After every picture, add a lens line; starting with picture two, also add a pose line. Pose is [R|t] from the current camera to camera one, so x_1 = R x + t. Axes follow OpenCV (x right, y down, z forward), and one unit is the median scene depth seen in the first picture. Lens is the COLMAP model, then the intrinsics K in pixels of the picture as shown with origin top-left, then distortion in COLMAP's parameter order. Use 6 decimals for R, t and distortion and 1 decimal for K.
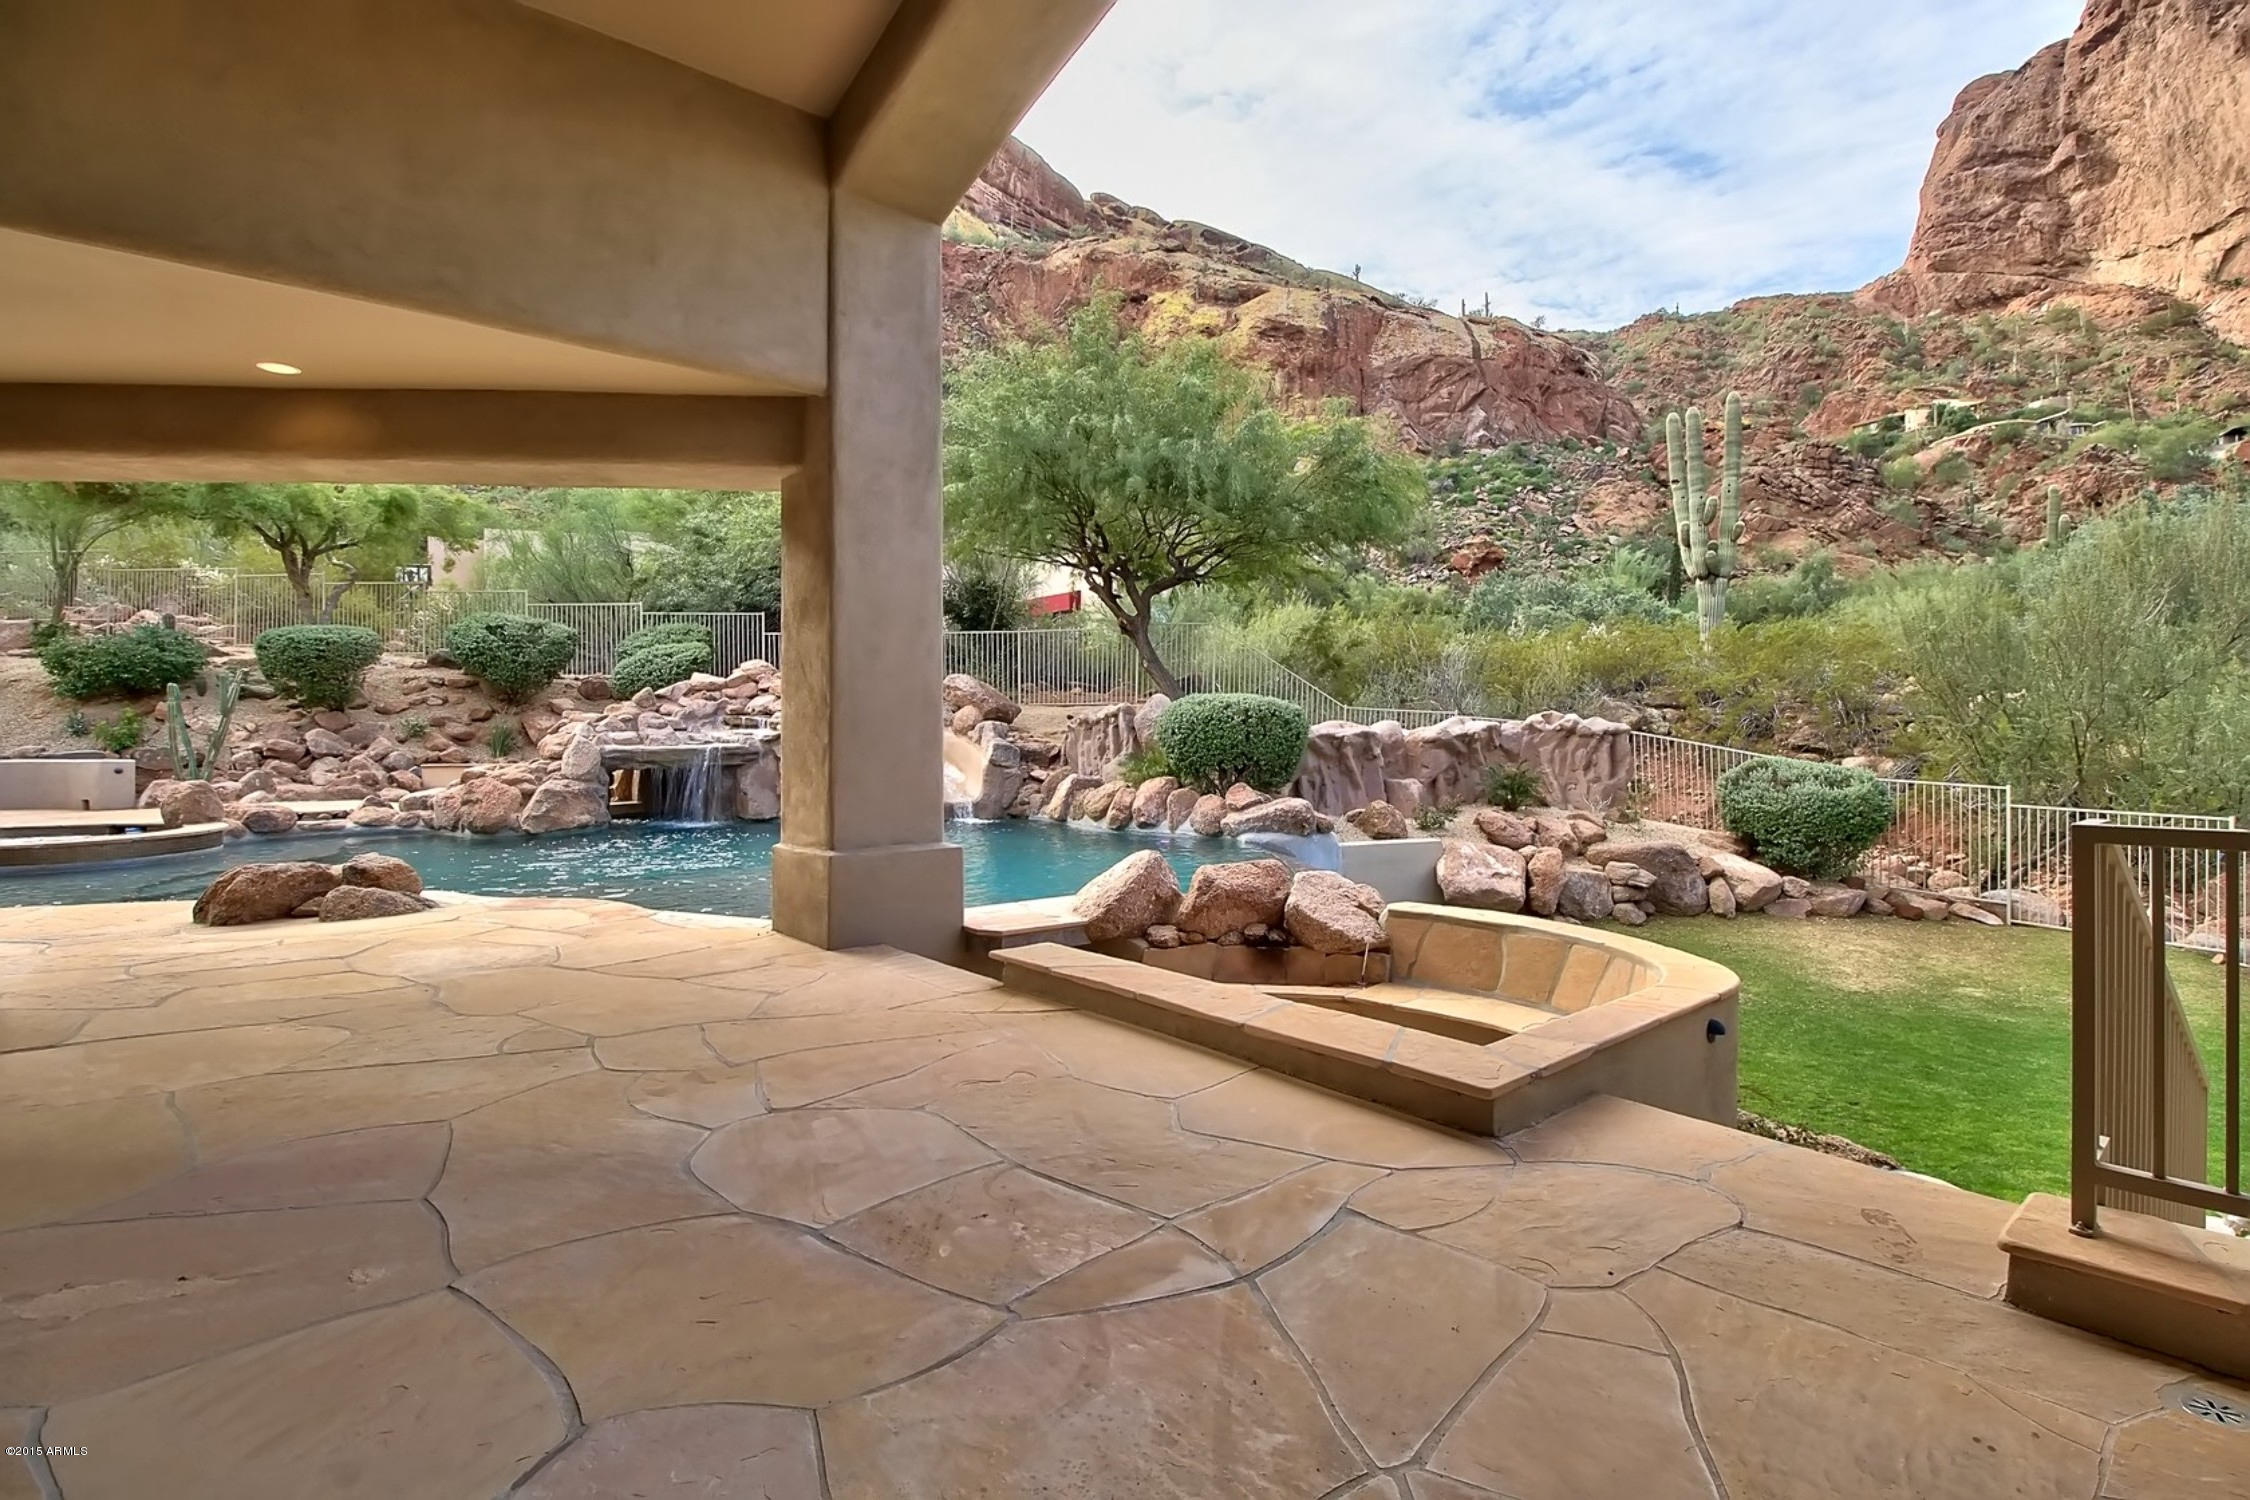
lens RADIAL K [[1095.9, 0, 1098.8], [0, 1095.9, 729.6], [0, 0, 1]] dist [-0.026070, -0.002610]
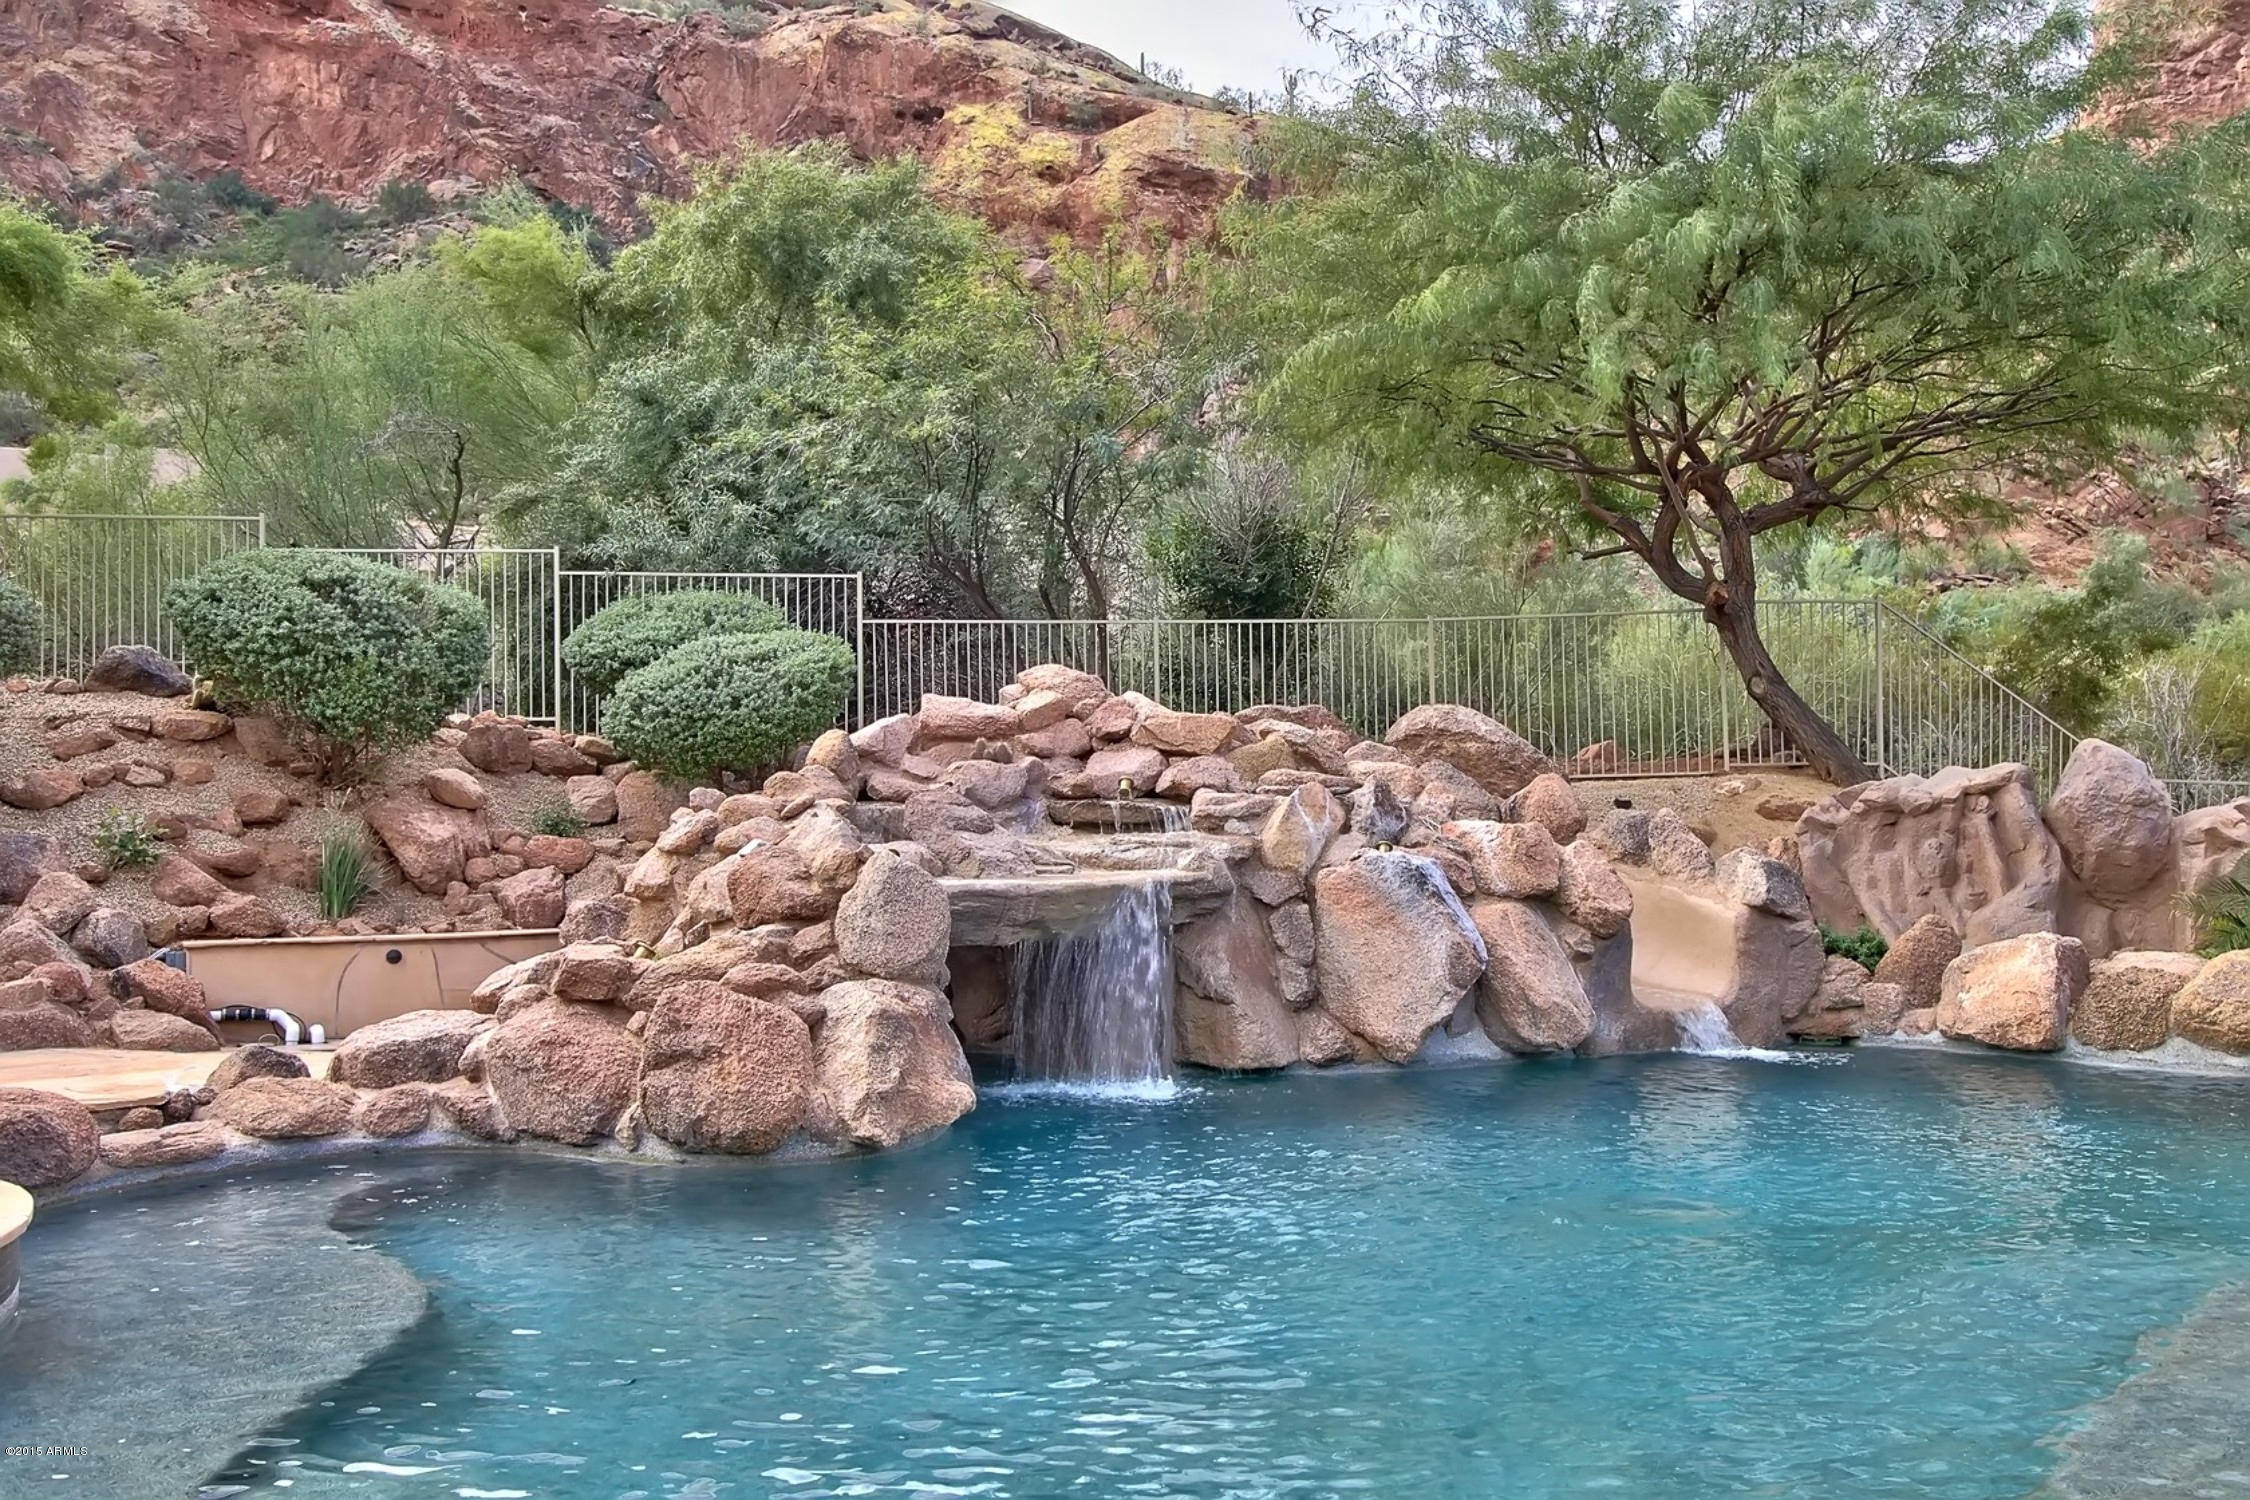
lens RADIAL K [[1872.9, 0, 1124.7], [0, 1872.9, 753.7], [0, 0, 1]] dist [0.009230, -0.002413]
pose [[0.988044, -0.004785, 0.154098, -0.378100], [0.012935, 0.998567, -0.051925, 0.005038], [-0.153629, 0.053298, 0.986690, 0.299104]]
